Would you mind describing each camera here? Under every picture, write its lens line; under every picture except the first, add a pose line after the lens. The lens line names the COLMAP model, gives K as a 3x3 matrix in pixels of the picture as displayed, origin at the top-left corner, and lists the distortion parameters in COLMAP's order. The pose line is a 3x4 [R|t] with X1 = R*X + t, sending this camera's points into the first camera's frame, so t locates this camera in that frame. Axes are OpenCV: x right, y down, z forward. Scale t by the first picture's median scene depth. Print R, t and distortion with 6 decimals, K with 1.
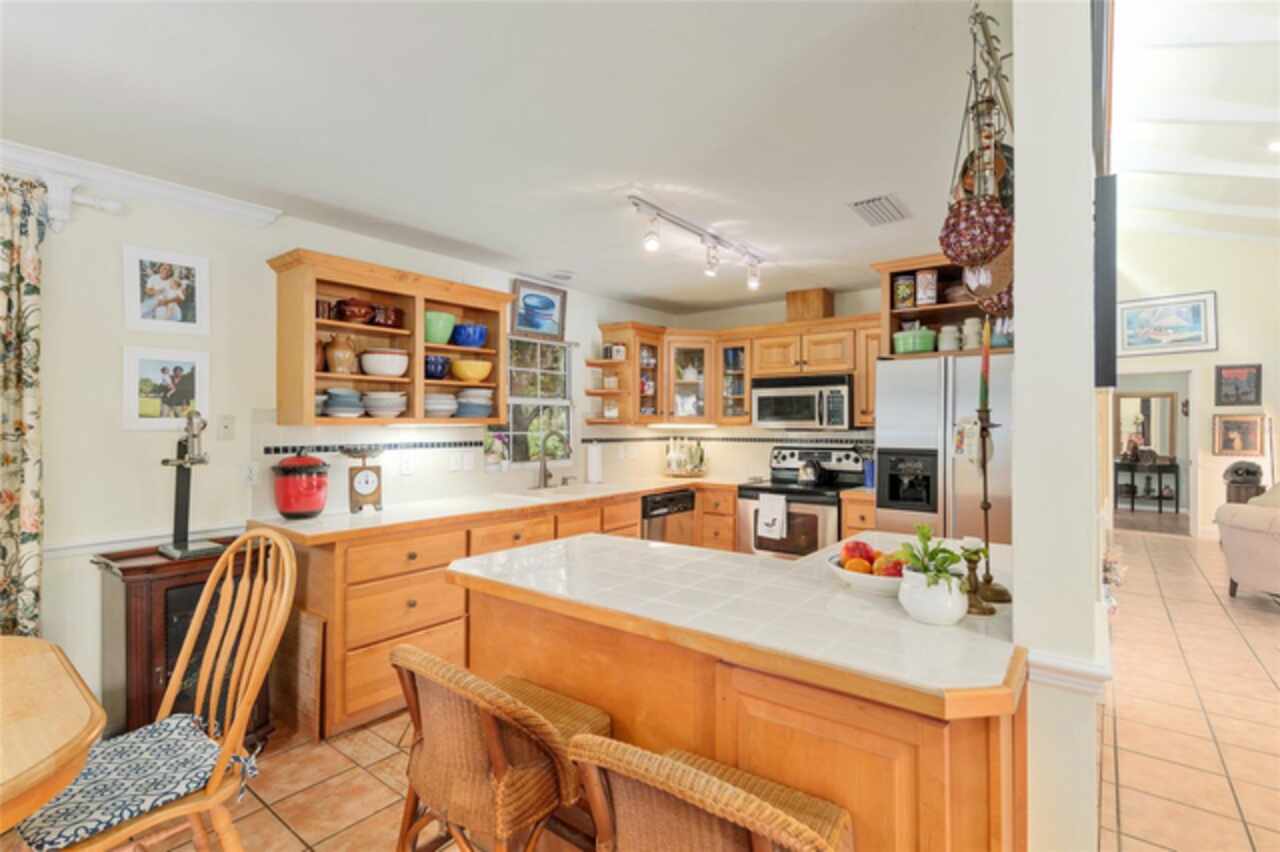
lens RADIAL K [[591.7, 0, 633.7], [0, 591.7, 424.8], [0, 0, 1]] dist [-0.001291, -0.000458]
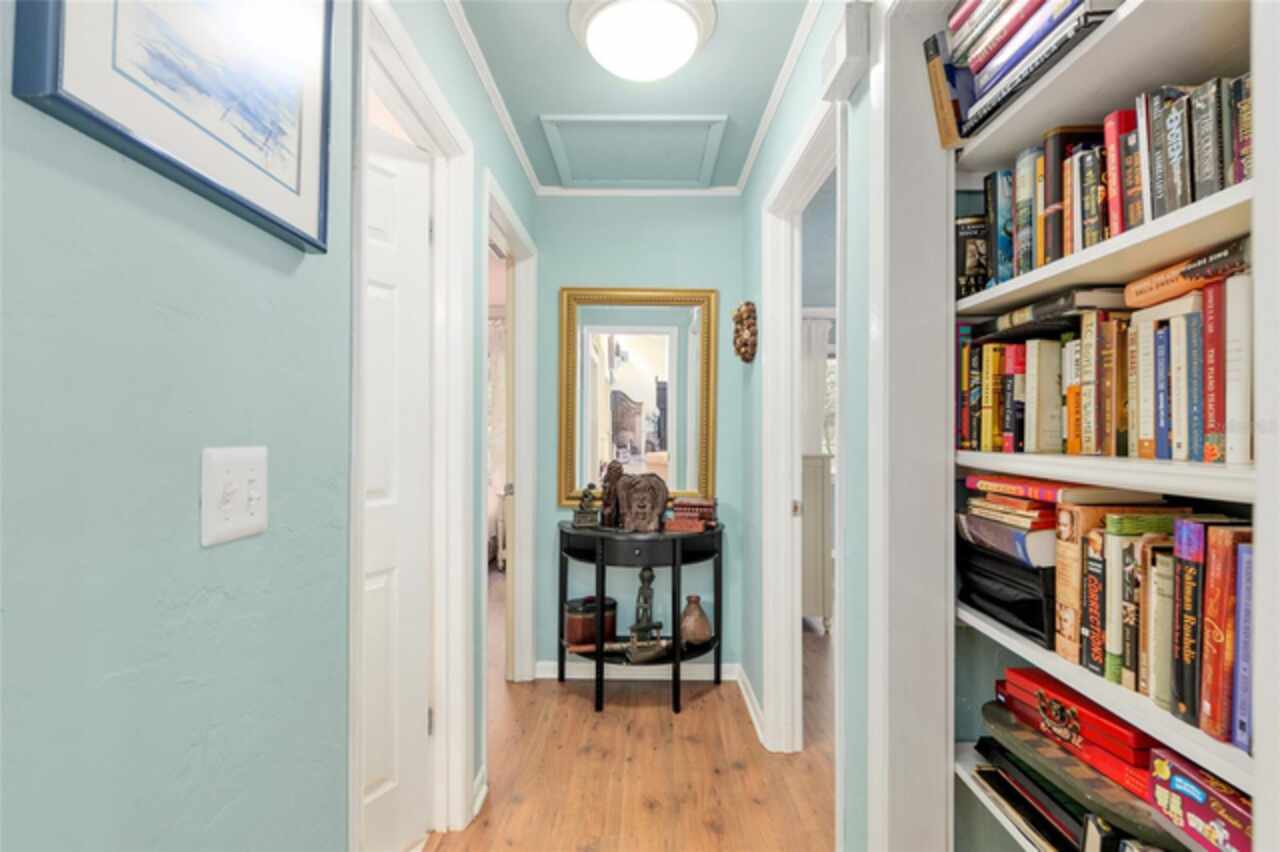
lens RADIAL K [[591.7, 0, 638.2], [0, 591.7, 426.0], [0, 0, 1]] dist [-0.001291, -0.000458]
pose [[0.785585, 0.007780, 0.618704, 0.695606], [-0.006046, 0.999970, -0.004898, 0.018294], [-0.618724, 0.000107, 0.785609, 0.783051]]
